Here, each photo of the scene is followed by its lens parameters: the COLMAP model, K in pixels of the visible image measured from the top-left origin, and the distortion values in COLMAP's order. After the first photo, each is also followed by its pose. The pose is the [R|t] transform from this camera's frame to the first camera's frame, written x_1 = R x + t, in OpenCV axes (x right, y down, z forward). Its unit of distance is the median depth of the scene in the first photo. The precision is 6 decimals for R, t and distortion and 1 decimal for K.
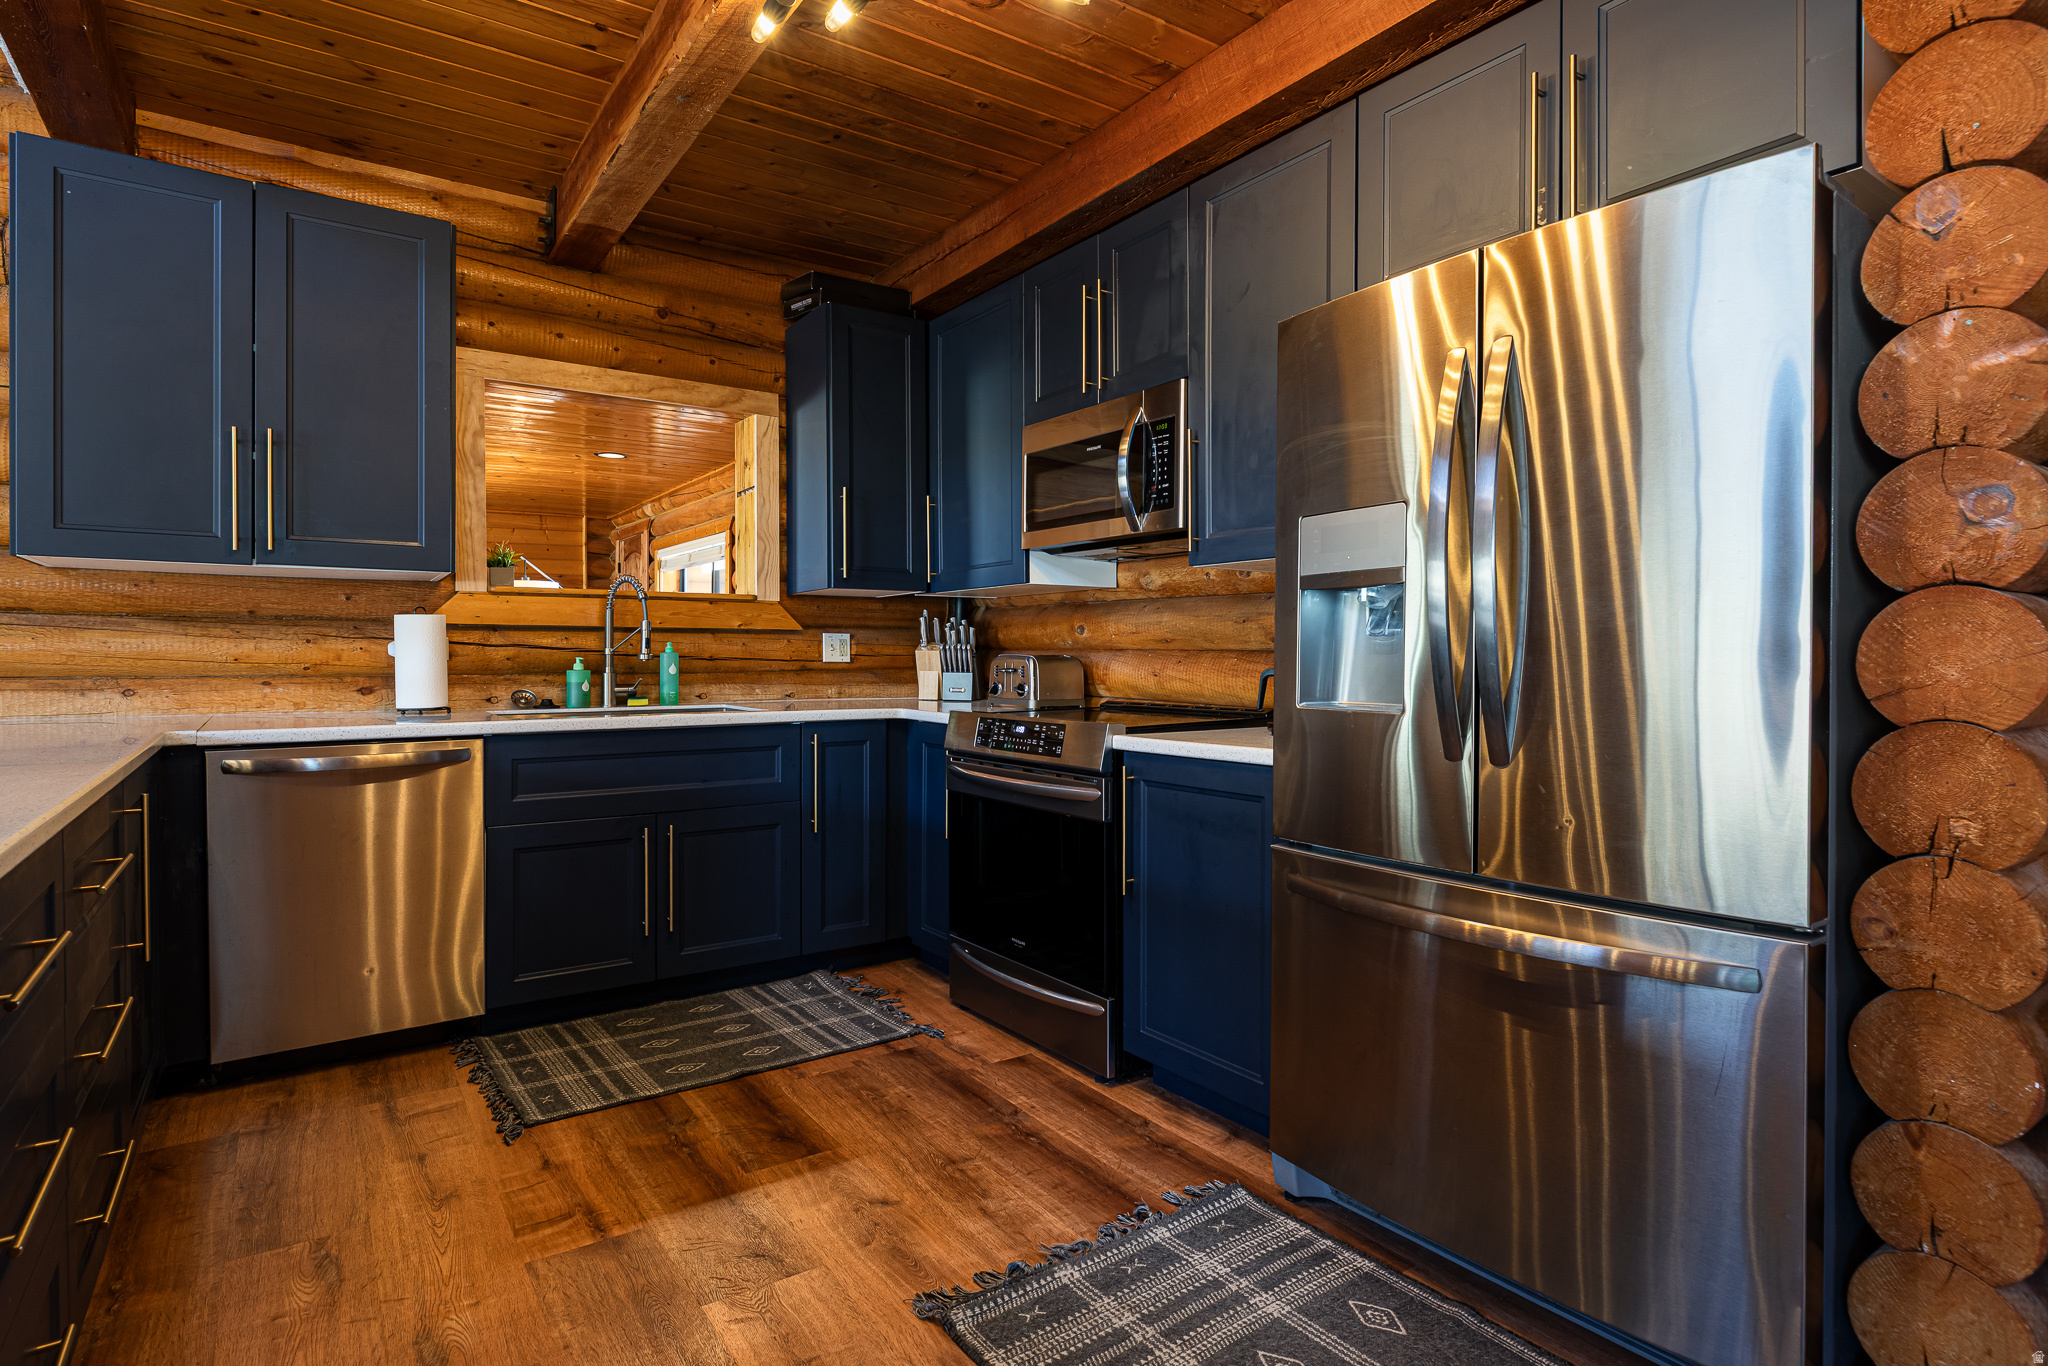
lens RADIAL K [[1048.7, 0, 1031.5], [0, 1048.7, 662.6], [0, 0, 1]] dist [-0.005158, -0.000339]
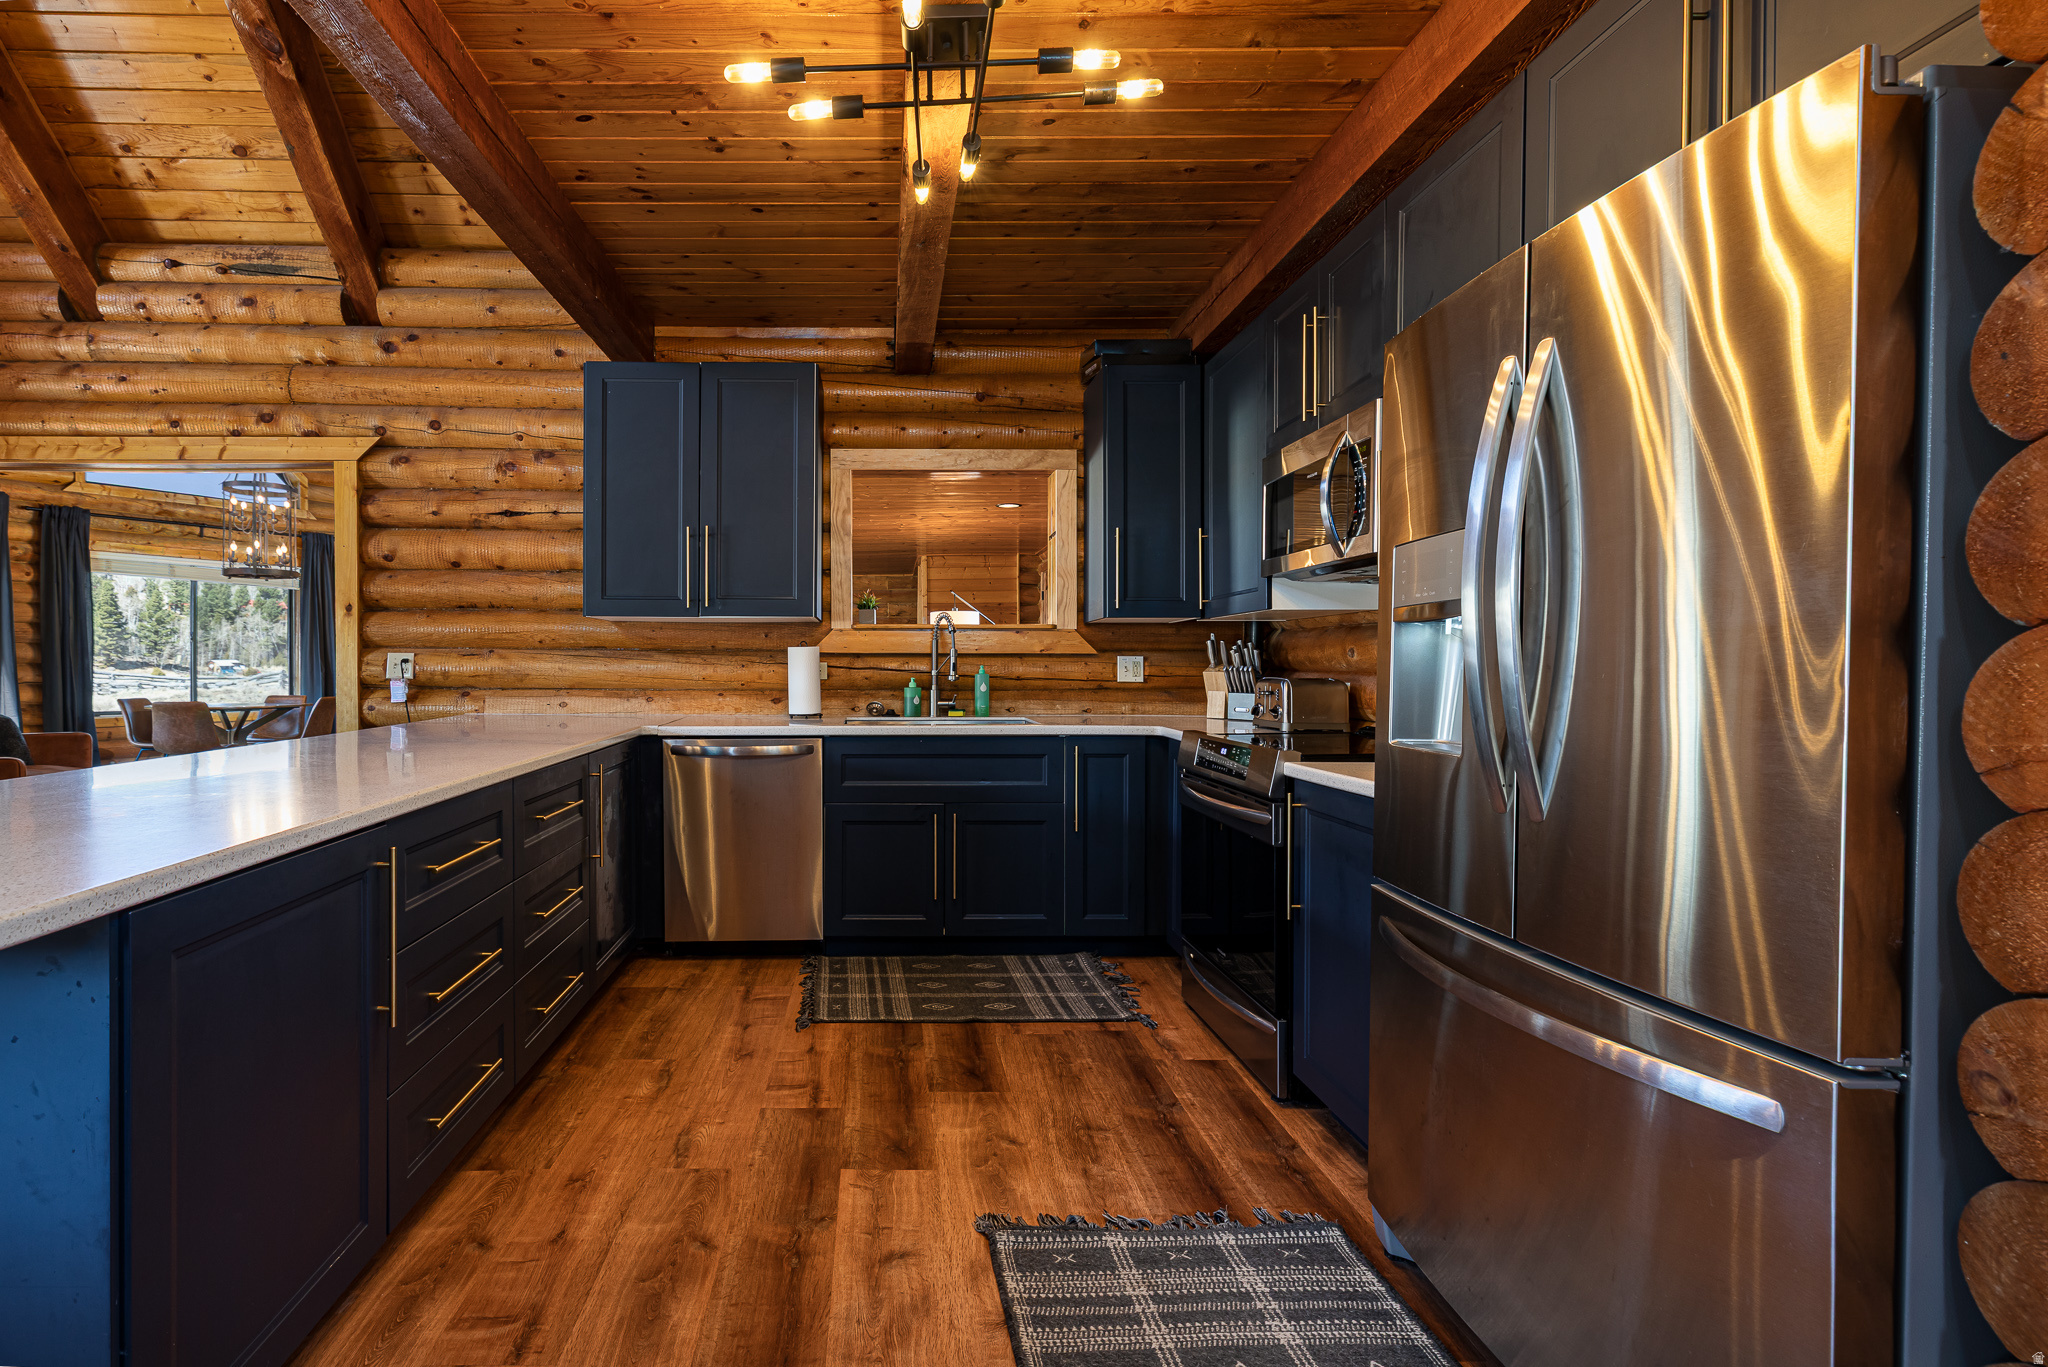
lens RADIAL K [[981.5, 0, 895.3], [0, 981.5, 668.8], [0, 0, 1]] dist [0.002859, -0.001908]
pose [[0.819992, 0.002721, -0.572368, 0.302942], [-0.004159, 0.999991, -0.001204, -0.017891], [0.572359, 0.003368, 0.819996, -0.000180]]
